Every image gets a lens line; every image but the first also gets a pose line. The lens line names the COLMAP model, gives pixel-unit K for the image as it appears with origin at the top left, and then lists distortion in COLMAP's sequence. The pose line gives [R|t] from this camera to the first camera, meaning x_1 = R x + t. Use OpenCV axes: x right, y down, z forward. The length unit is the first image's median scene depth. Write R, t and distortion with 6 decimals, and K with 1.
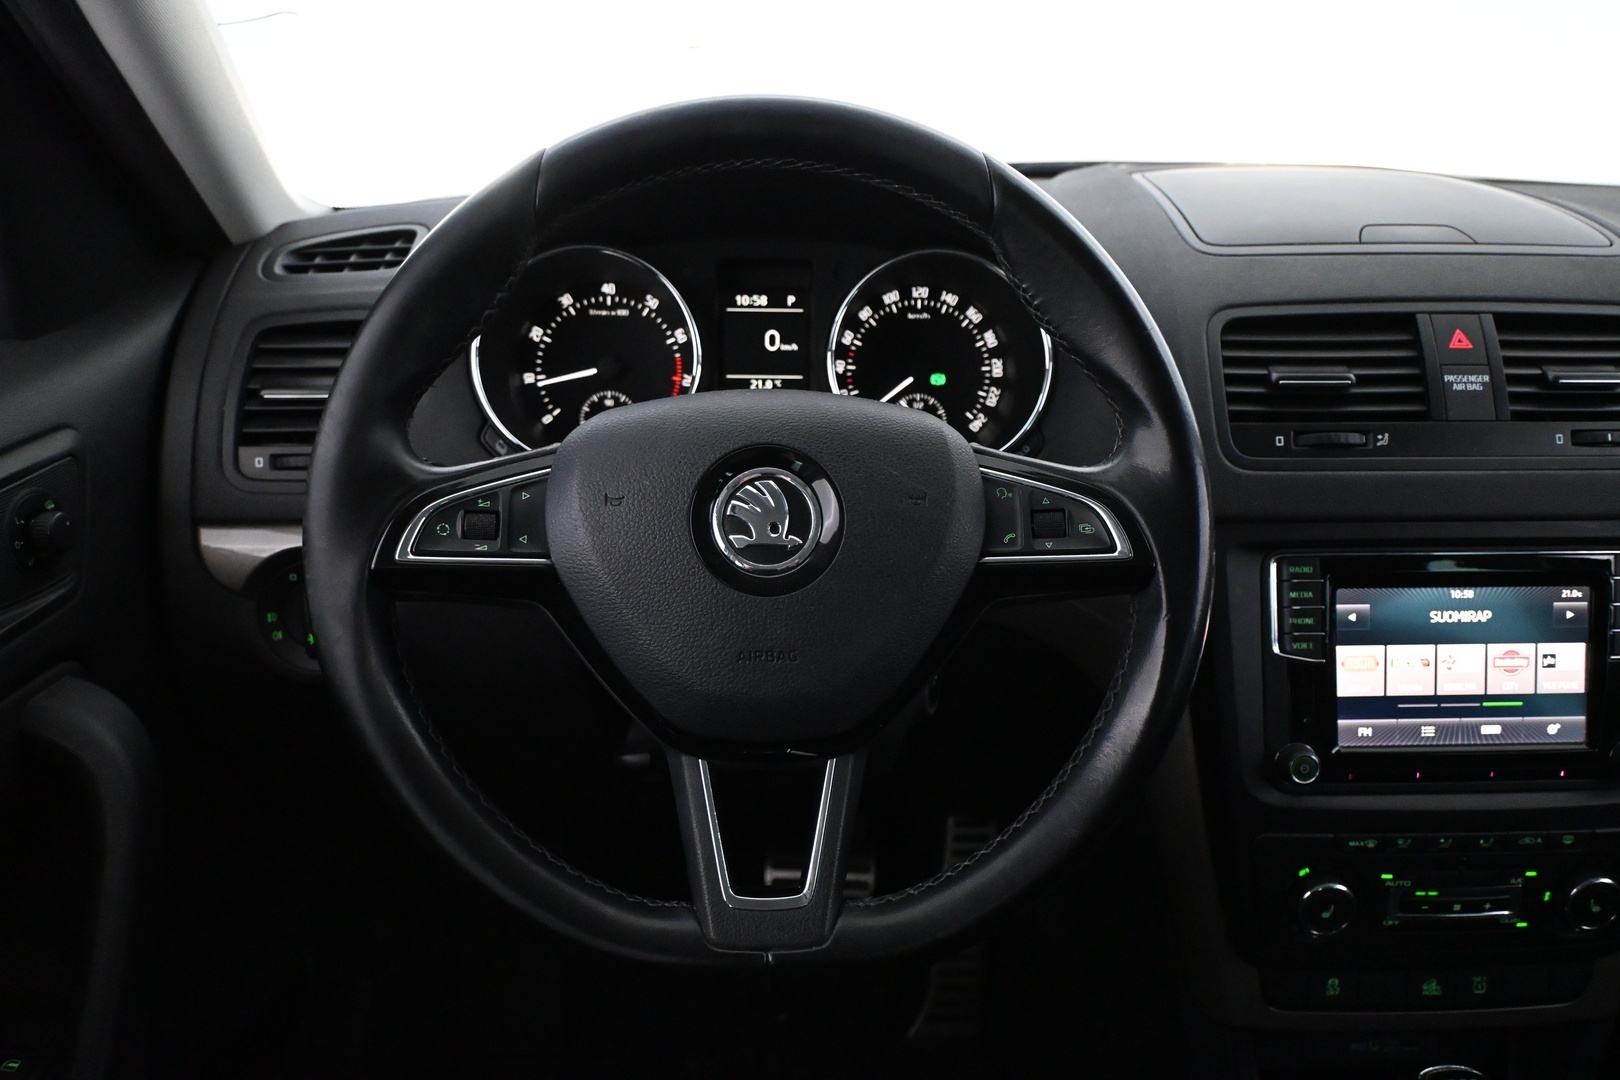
lens RADIAL K [[1313.2, 0, 816.4], [0, 1313.2, 539.0], [0, 0, 1]] dist [0.001178, -0.002556]
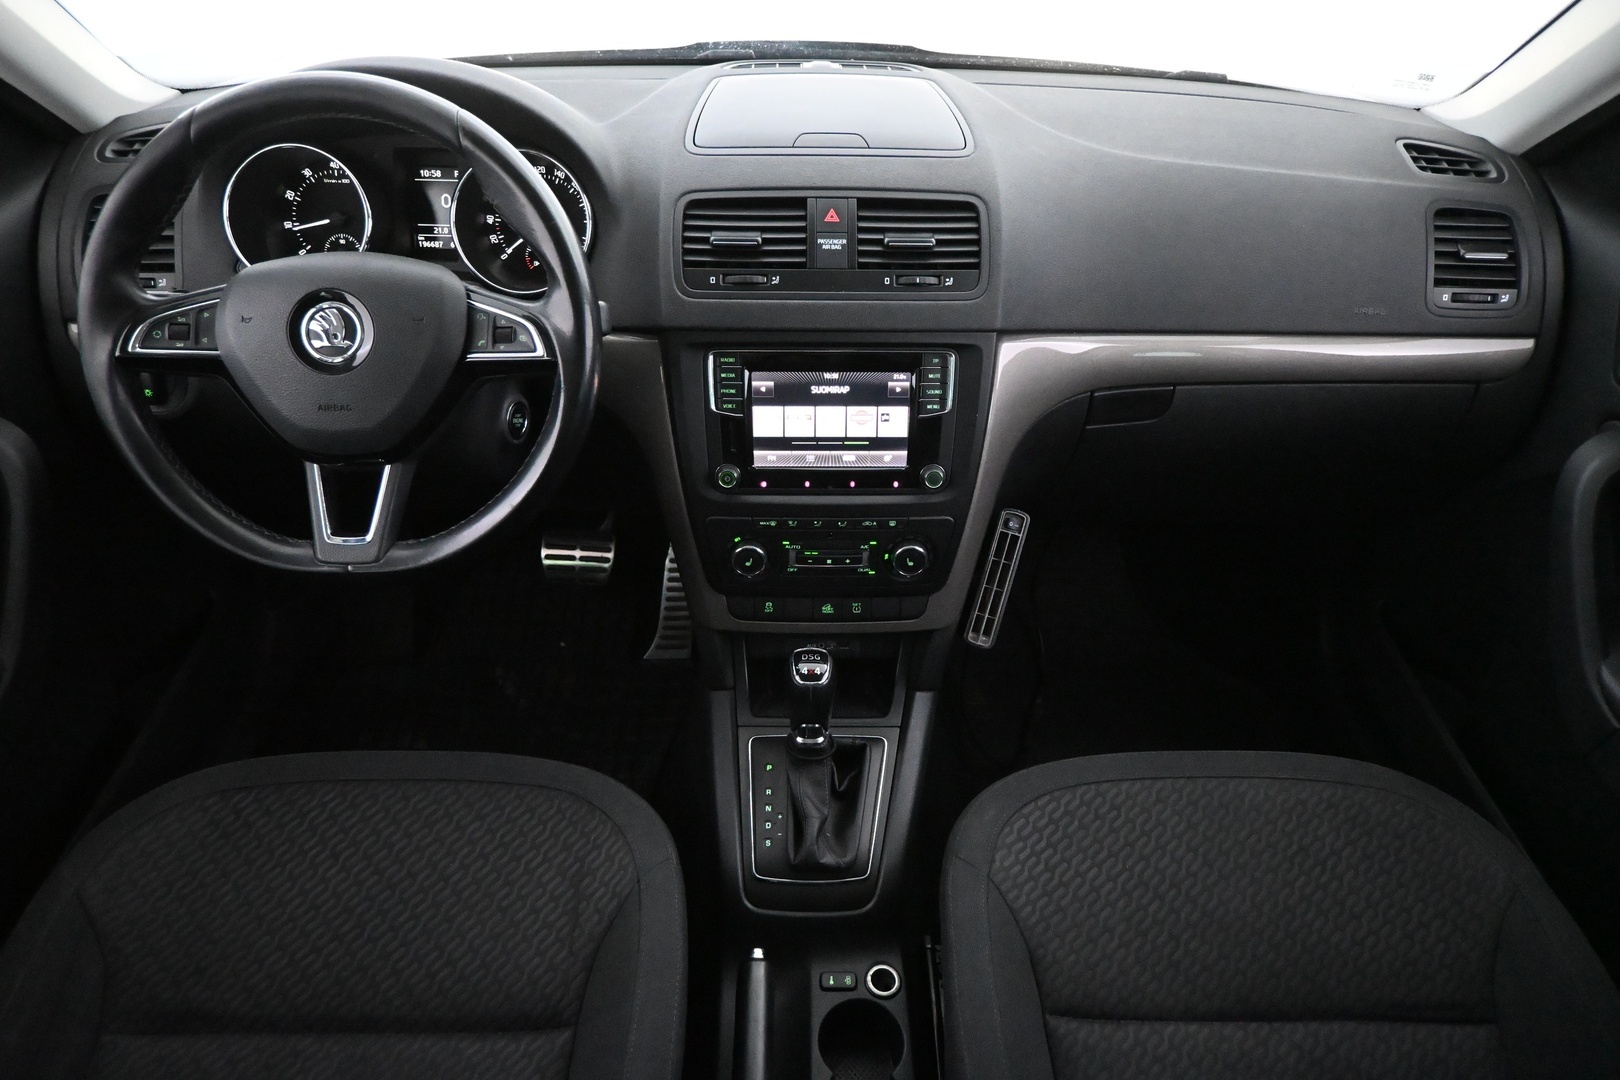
lens RADIAL K [[1131.2, 0, 820.7], [0, 1131.2, 546.1], [0, 0, 1]] dist [0.009126, -0.002010]
pose [[0.999681, 0.017688, -0.018009, 0.469131], [-0.013478, 0.977251, 0.211658, -0.046210], [0.021343, -0.211348, 0.977178, -0.400864]]
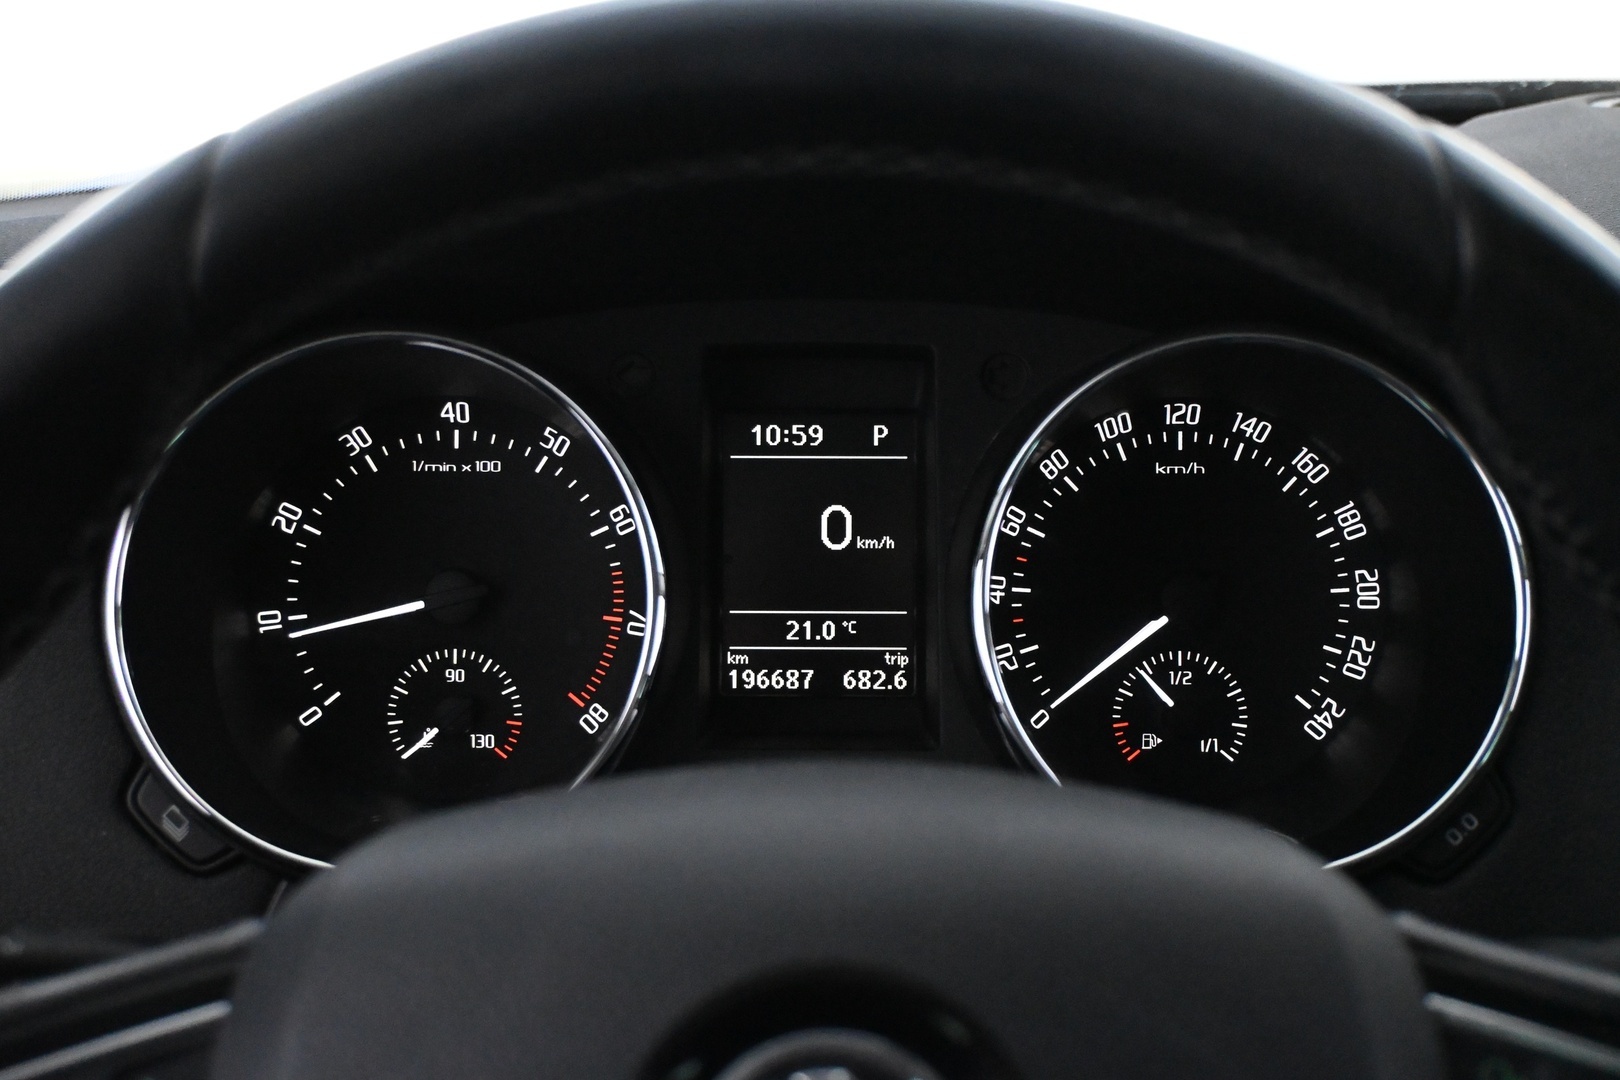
lens RADIAL K [[2249.1, 0, 811.4], [0, 2249.1, 539.6], [0, 0, 1]] dist [0.022287, 0.000000]
pose [[0.999201, -0.003726, -0.039799, -0.013413], [0.001021, 0.997700, -0.067782, -0.105070], [0.039960, 0.067688, 0.996906, 0.289606]]
